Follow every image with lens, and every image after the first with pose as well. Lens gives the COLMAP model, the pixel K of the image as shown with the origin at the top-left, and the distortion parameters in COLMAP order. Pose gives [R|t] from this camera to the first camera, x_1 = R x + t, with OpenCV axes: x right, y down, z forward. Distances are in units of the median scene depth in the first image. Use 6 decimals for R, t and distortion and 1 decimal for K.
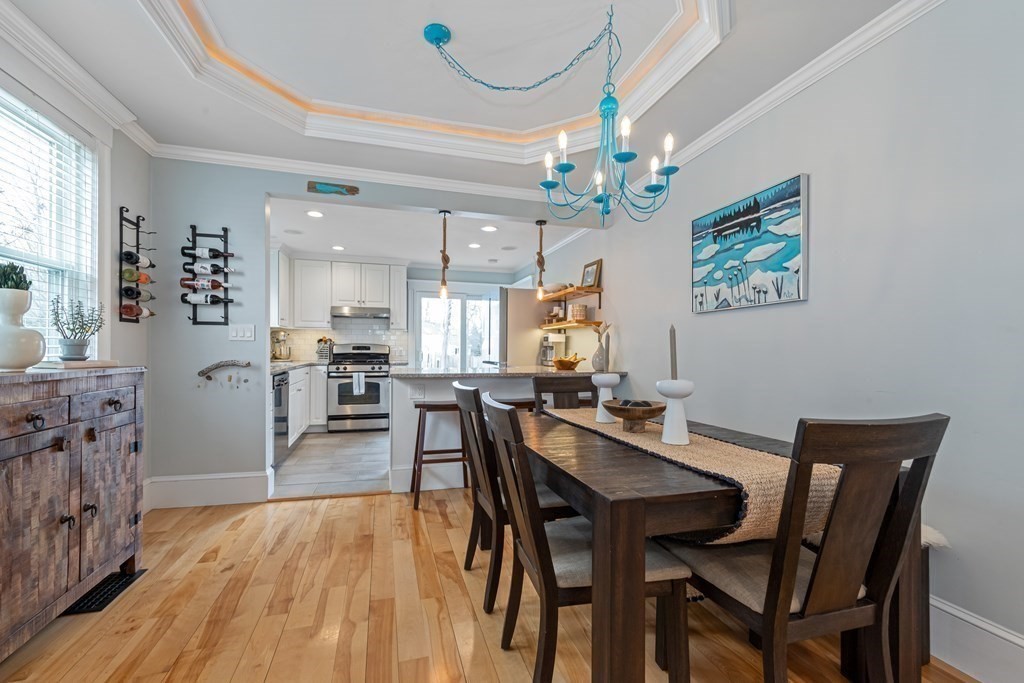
lens RADIAL K [[430.3, 0, 514.2], [0, 430.3, 350.6], [0, 0, 1]] dist [0.001134, -0.002261]
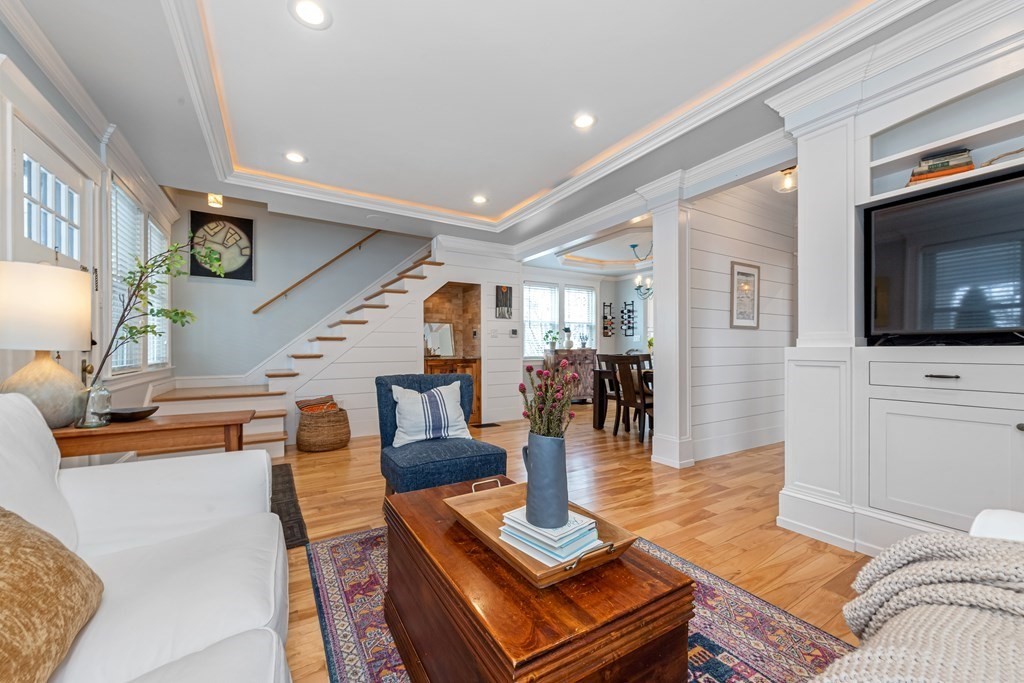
lens RADIAL K [[394.8, 0, 498.1], [0, 394.8, 350.7], [0, 0, 1]] dist [0.003076, -0.000331]
pose [[0.231282, -0.004144, -0.972878, 1.636692], [0.003318, 0.999988, -0.003470, 0.043039], [0.972881, -0.002425, 0.231293, -0.450455]]
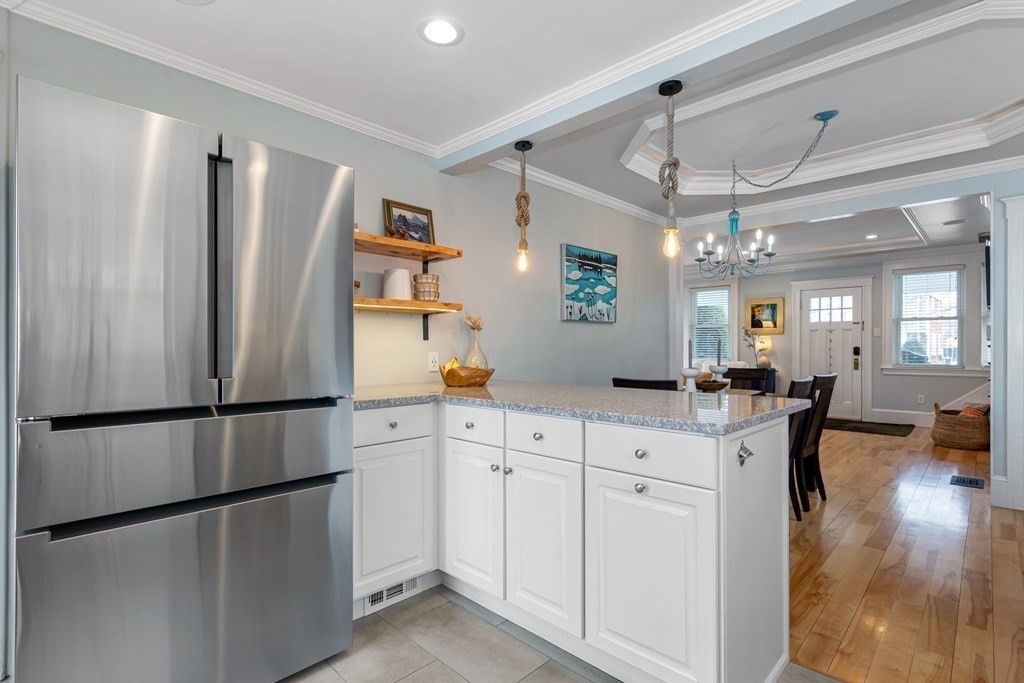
lens RADIAL K [[484.4, 0, 510.5], [0, 484.4, 349.4], [0, 0, 1]] dist [-0.002365, -0.001097]
pose [[-0.481522, -0.014142, 0.876320, -0.677866], [-0.003009, 0.999891, 0.014482, -0.022686], [-0.876429, 0.004337, -0.481512, 1.712694]]
